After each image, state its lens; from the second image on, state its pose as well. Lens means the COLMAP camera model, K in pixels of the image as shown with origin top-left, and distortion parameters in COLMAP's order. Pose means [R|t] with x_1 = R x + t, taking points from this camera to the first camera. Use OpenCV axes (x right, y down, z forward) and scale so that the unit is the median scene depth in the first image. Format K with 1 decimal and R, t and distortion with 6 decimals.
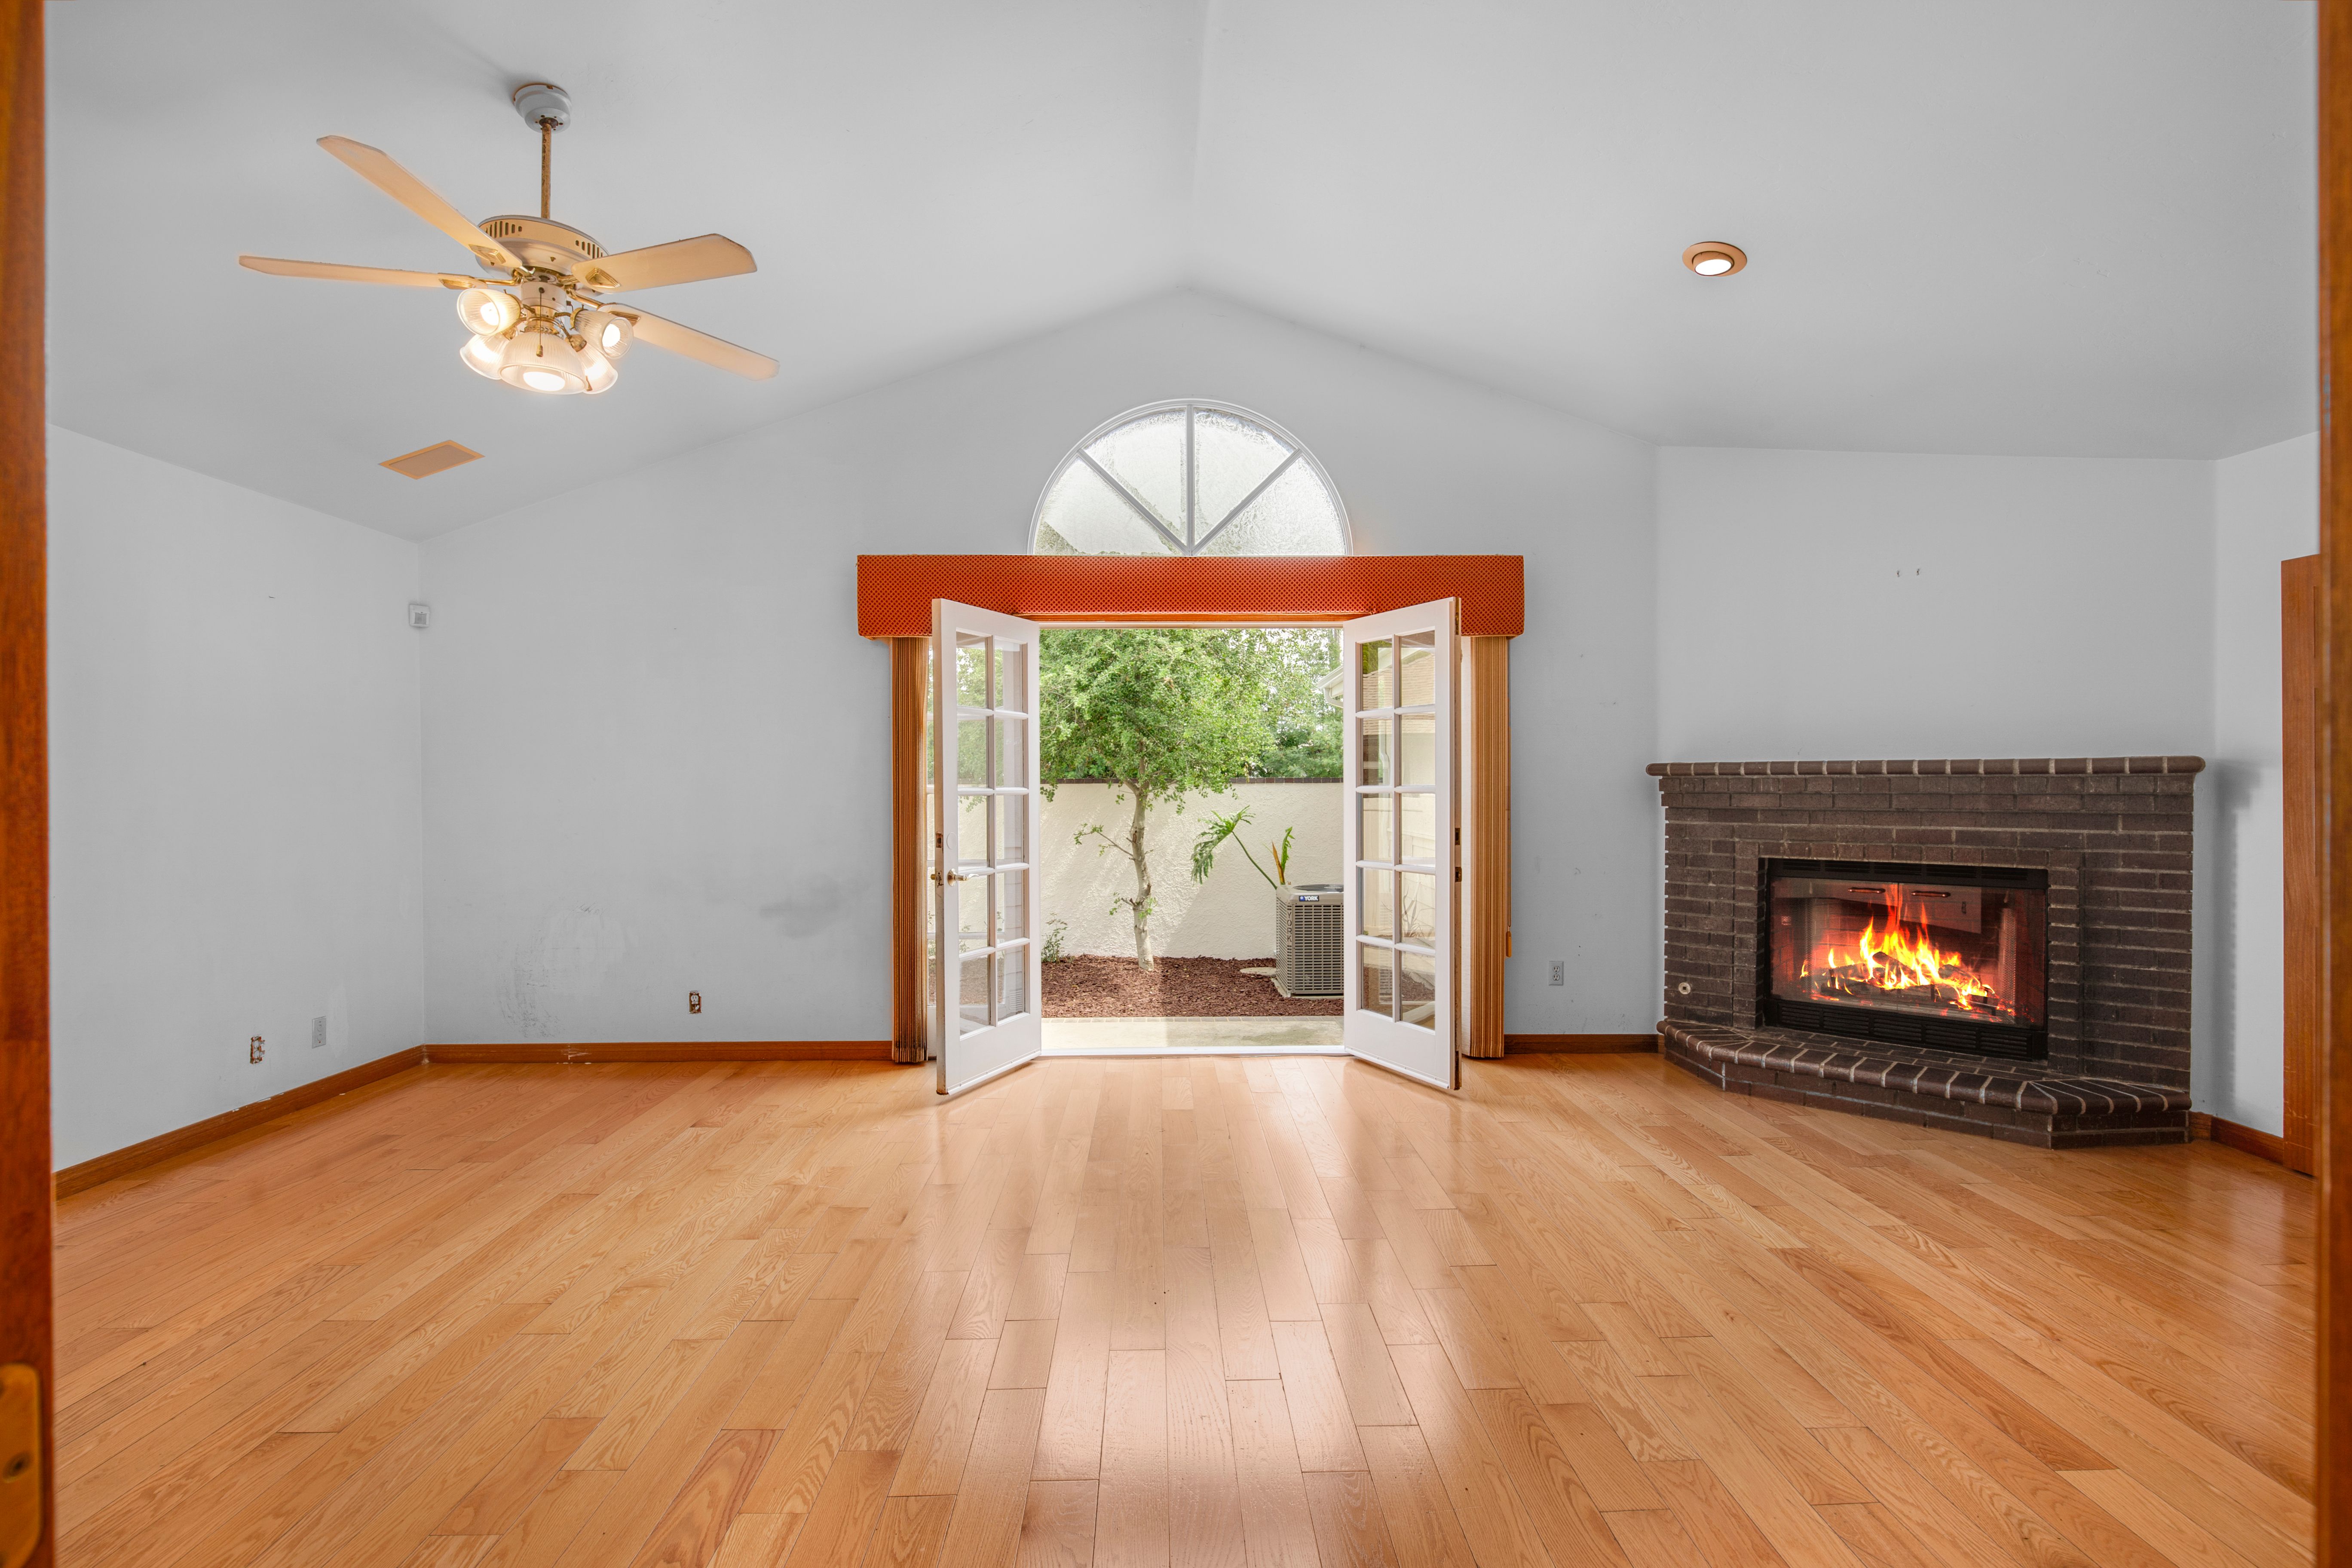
lens RADIAL K [[1093.5, 0, 1192.1], [0, 1093.5, 788.1], [0, 0, 1]] dist [-0.014630, 0.002166]
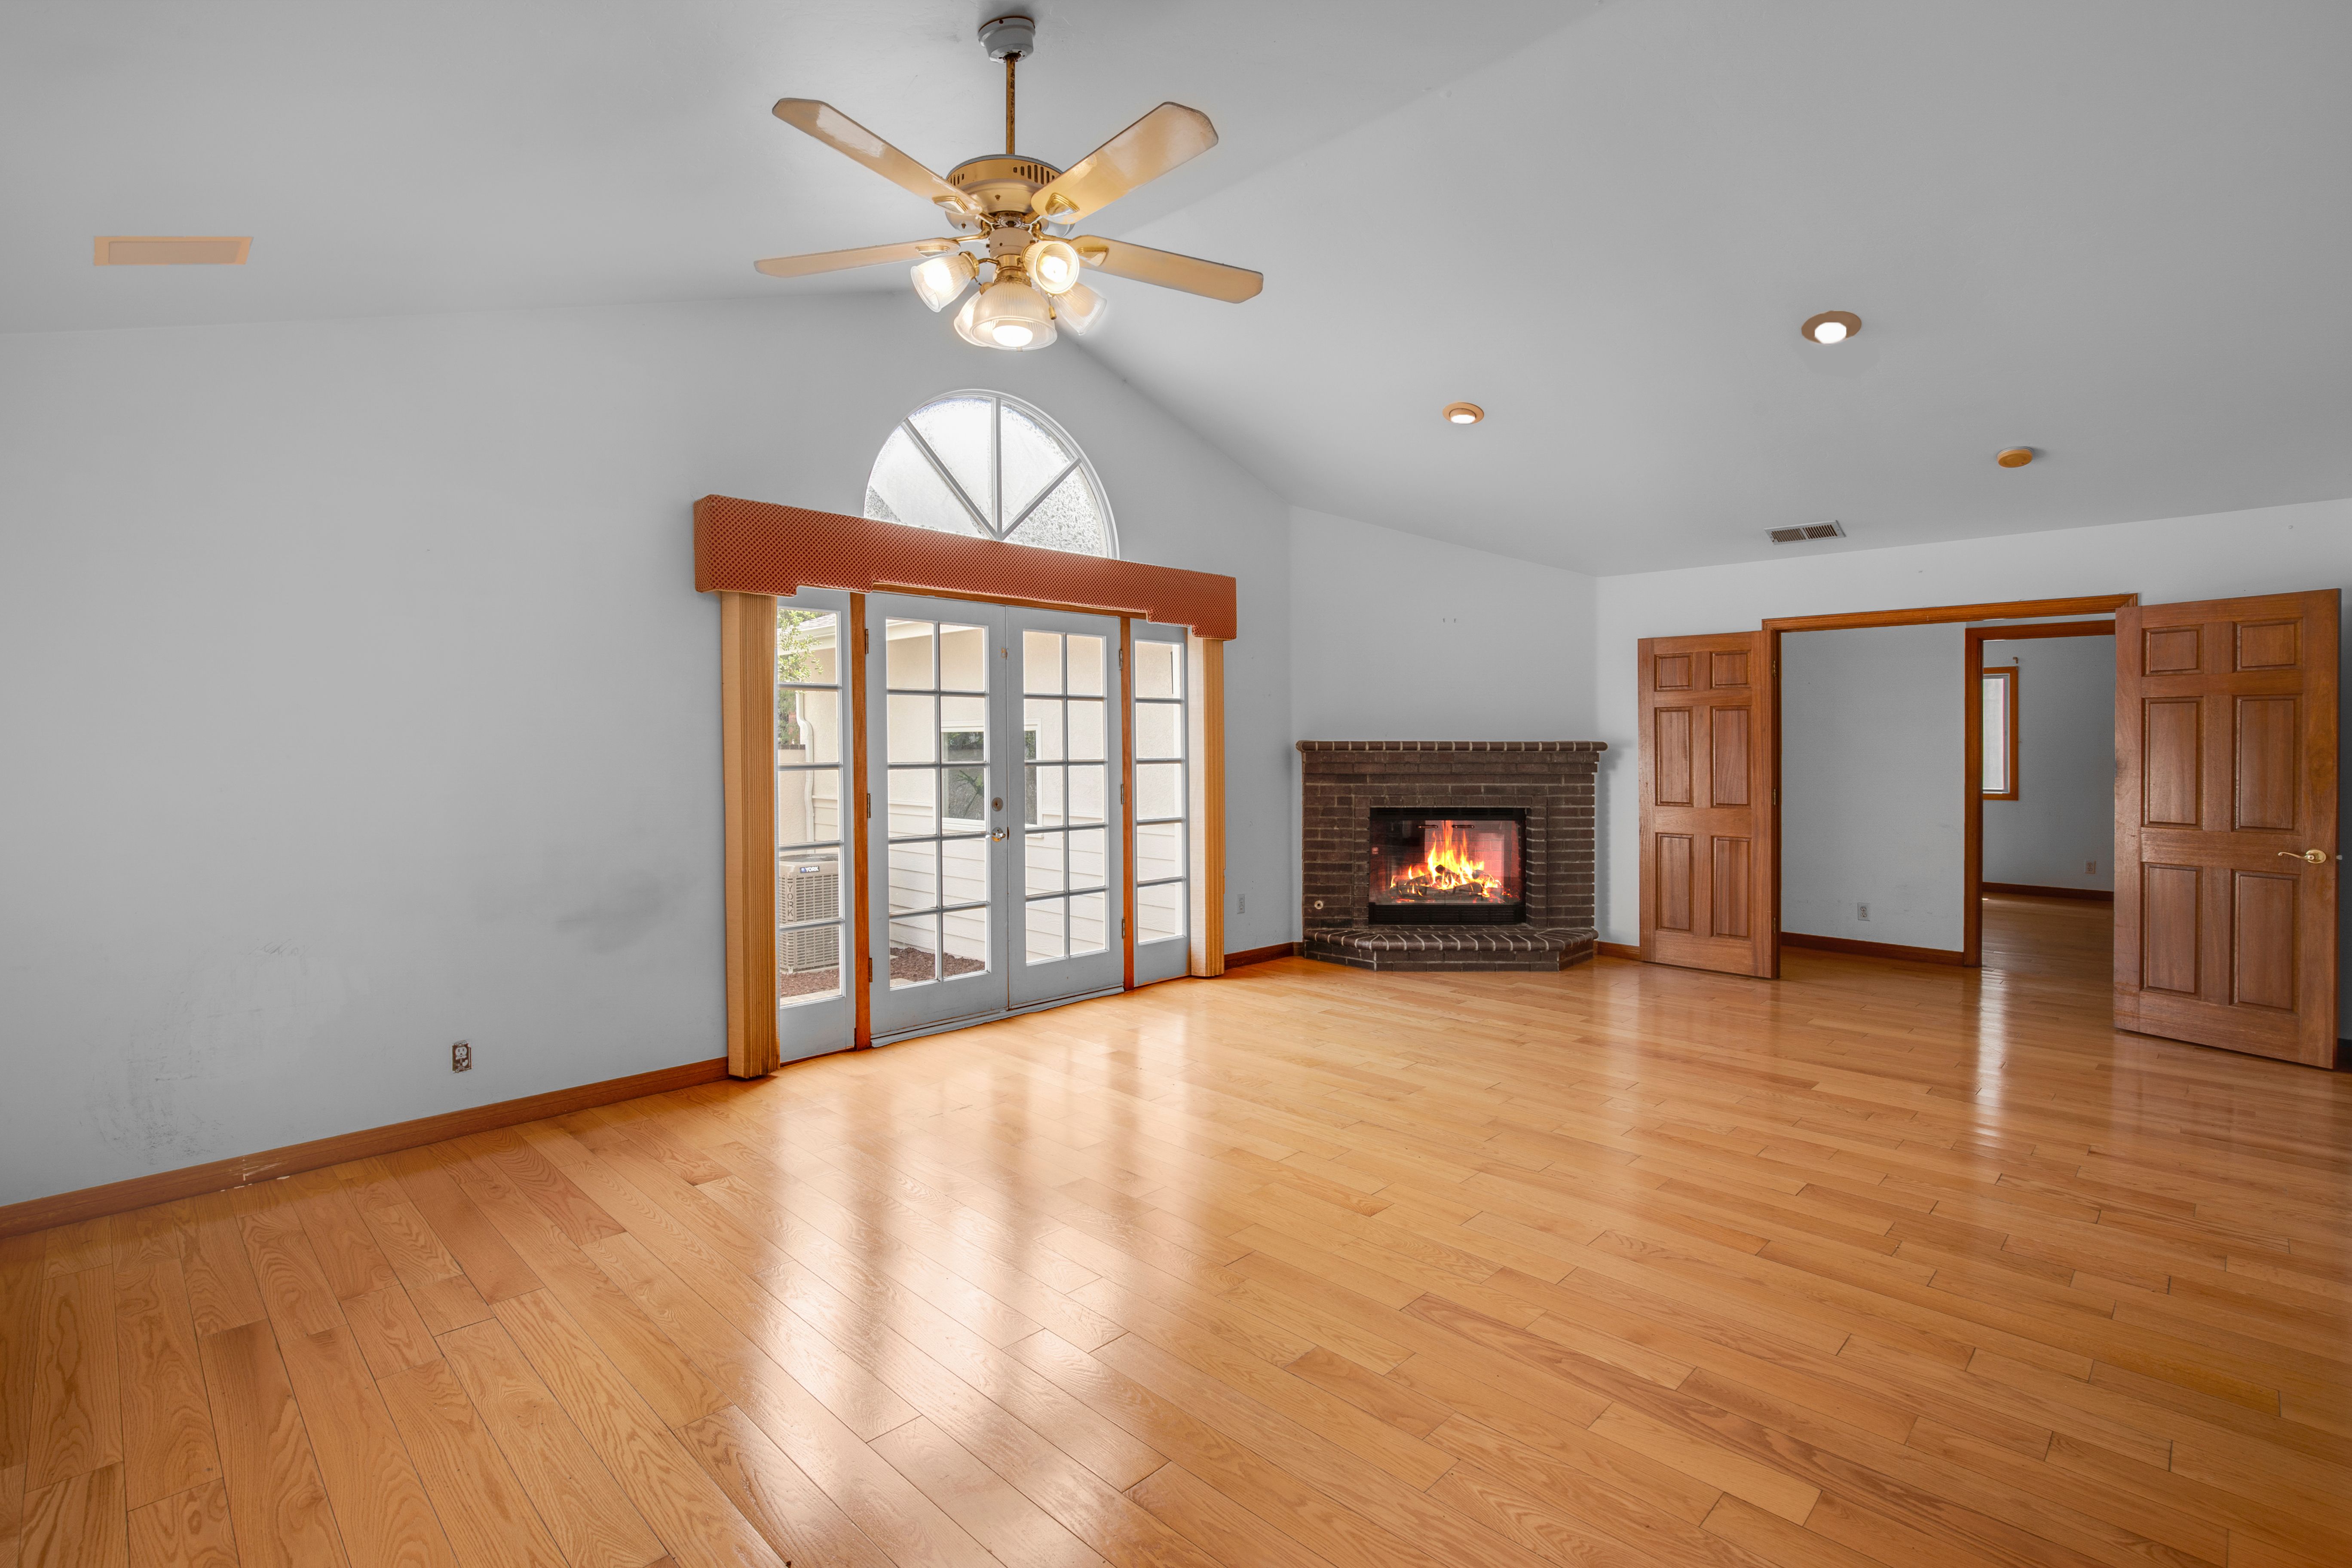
lens RADIAL K [[1093.5, 0, 1174.6], [0, 1093.5, 745.3], [0, 0, 1]] dist [-0.014630, 0.002166]
pose [[0.721368, 0.001736, 0.692549, -0.696556], [0.000070, 0.999997, -0.002580, -0.015389], [-0.692552, 0.001910, 0.721366, 0.145232]]
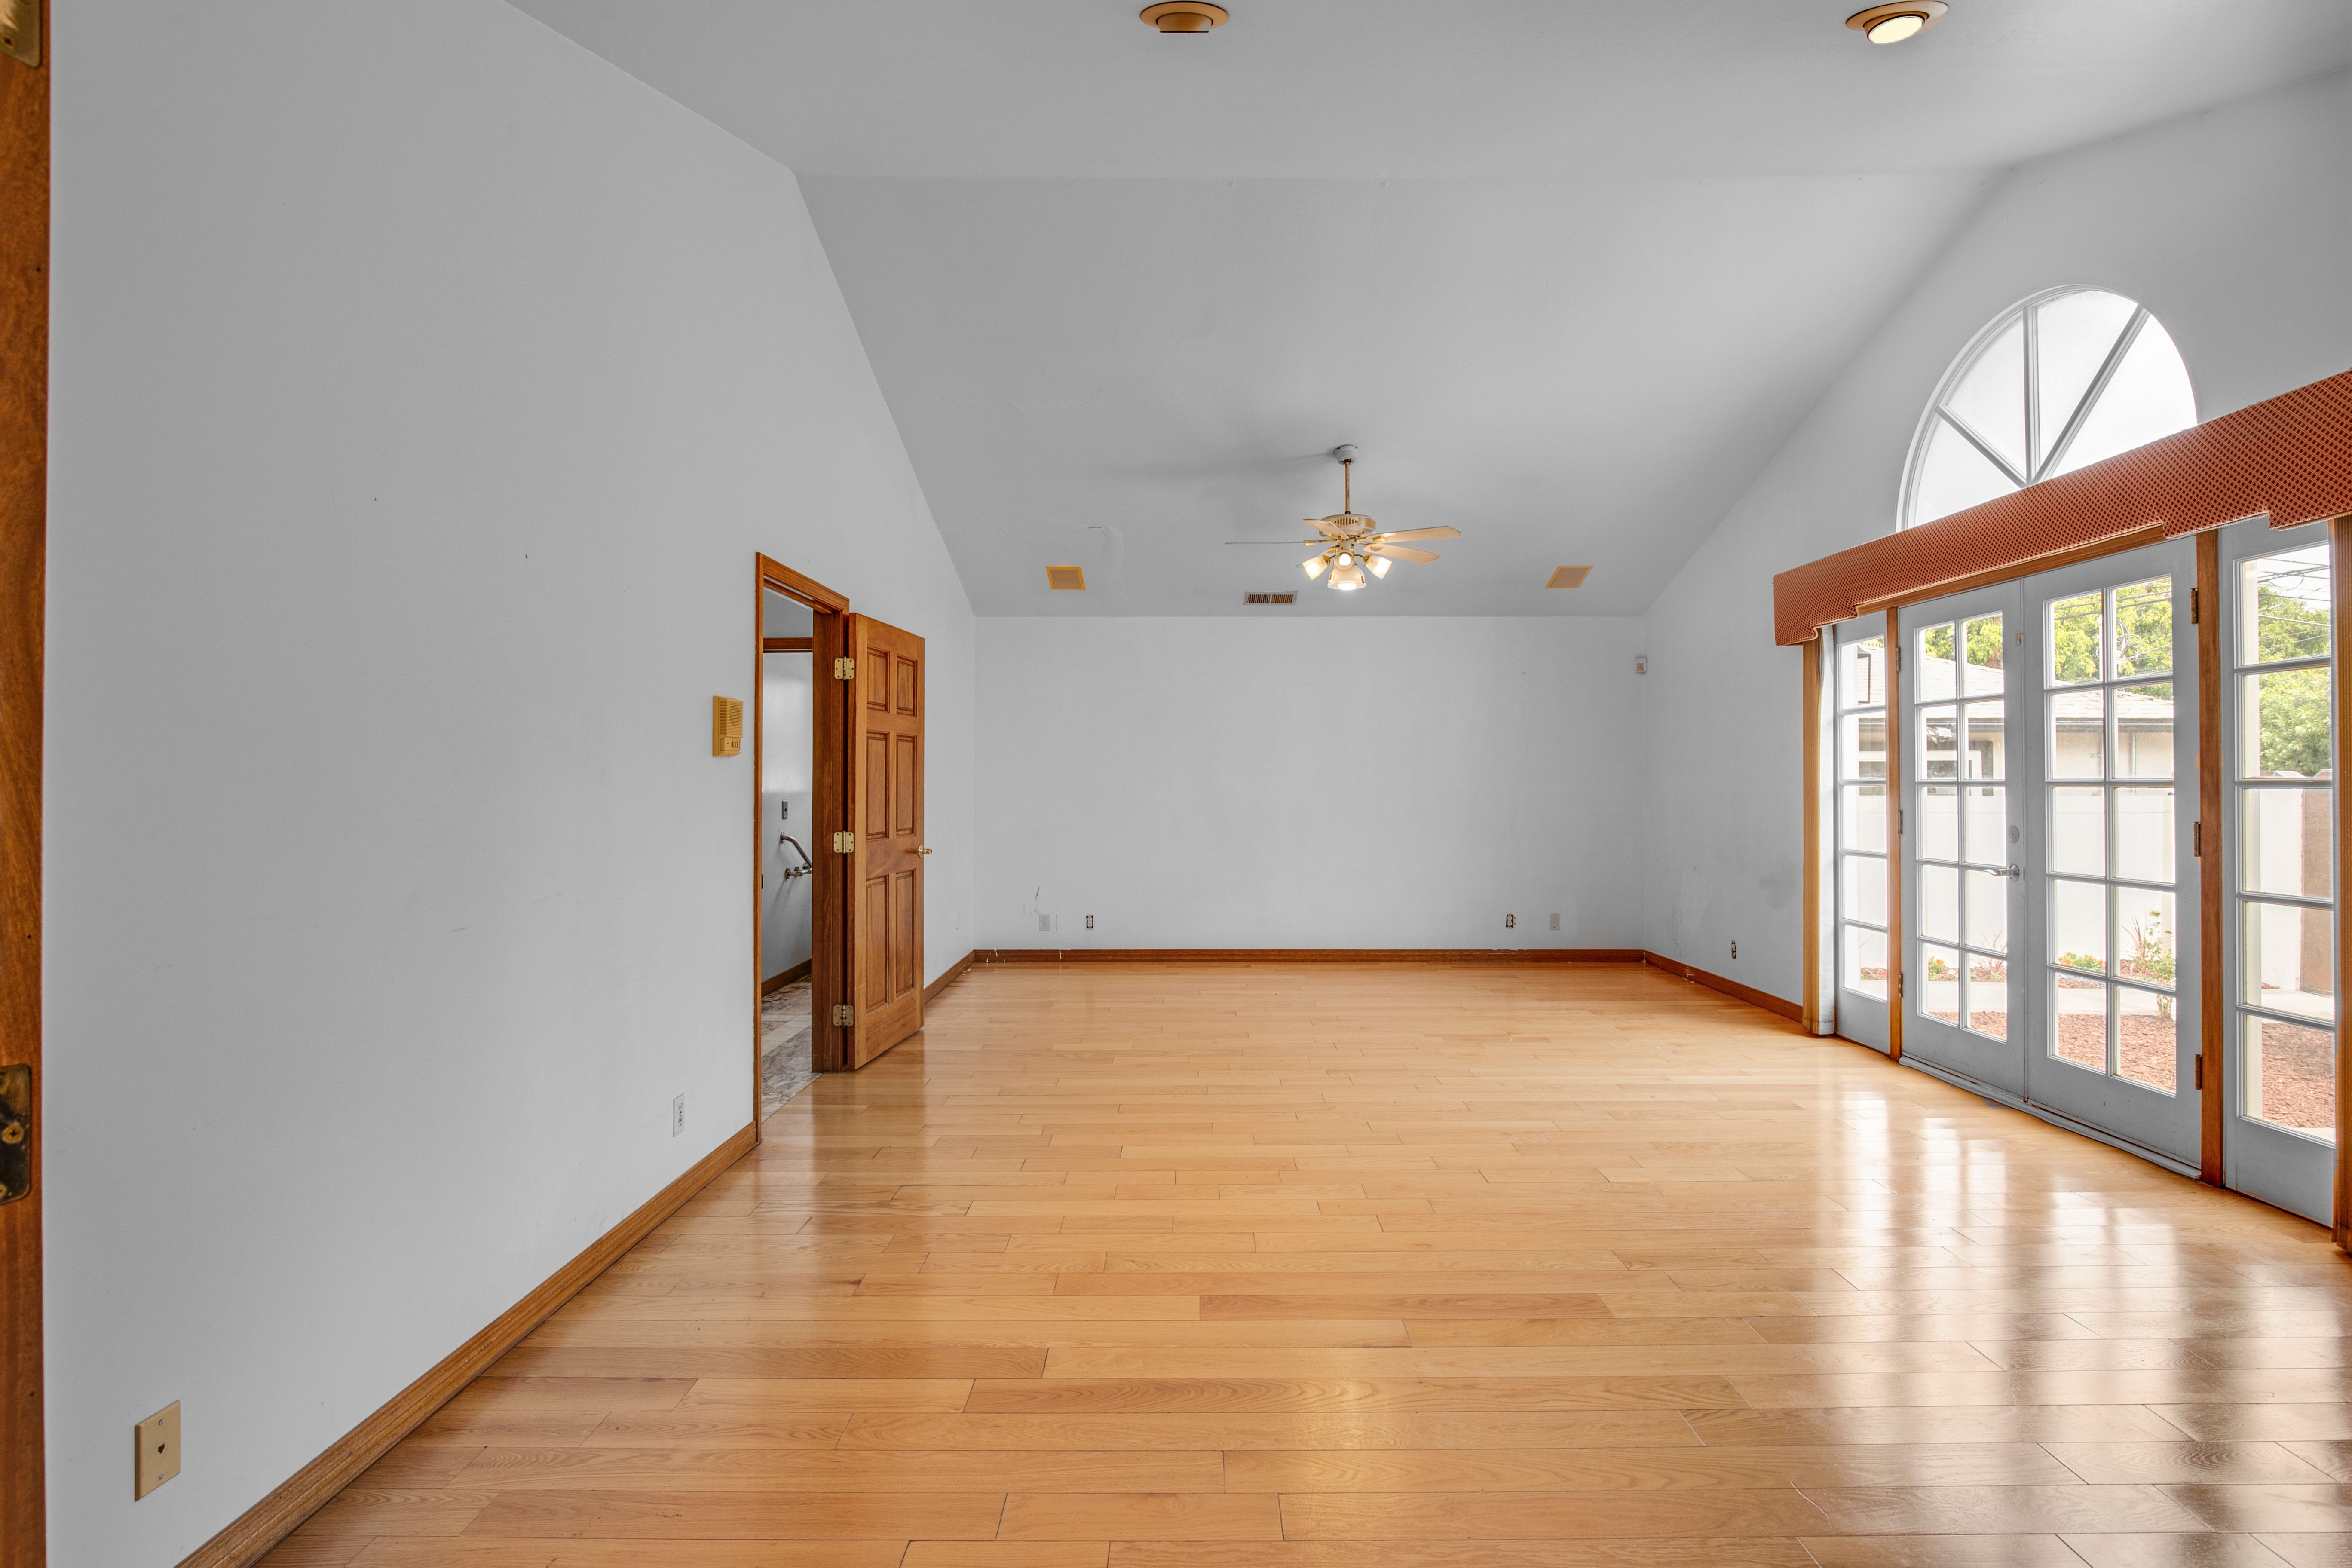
lens RADIAL K [[1093.5, 0, 1160.0], [0, 1093.5, 778.1], [0, 0, 1]] dist [-0.014630, 0.002166]
pose [[-0.047553, -0.000924, -0.998868, 0.944805], [-0.003295, 0.999994, -0.000768, 0.001382], [0.998863, 0.003255, -0.047556, 0.449684]]
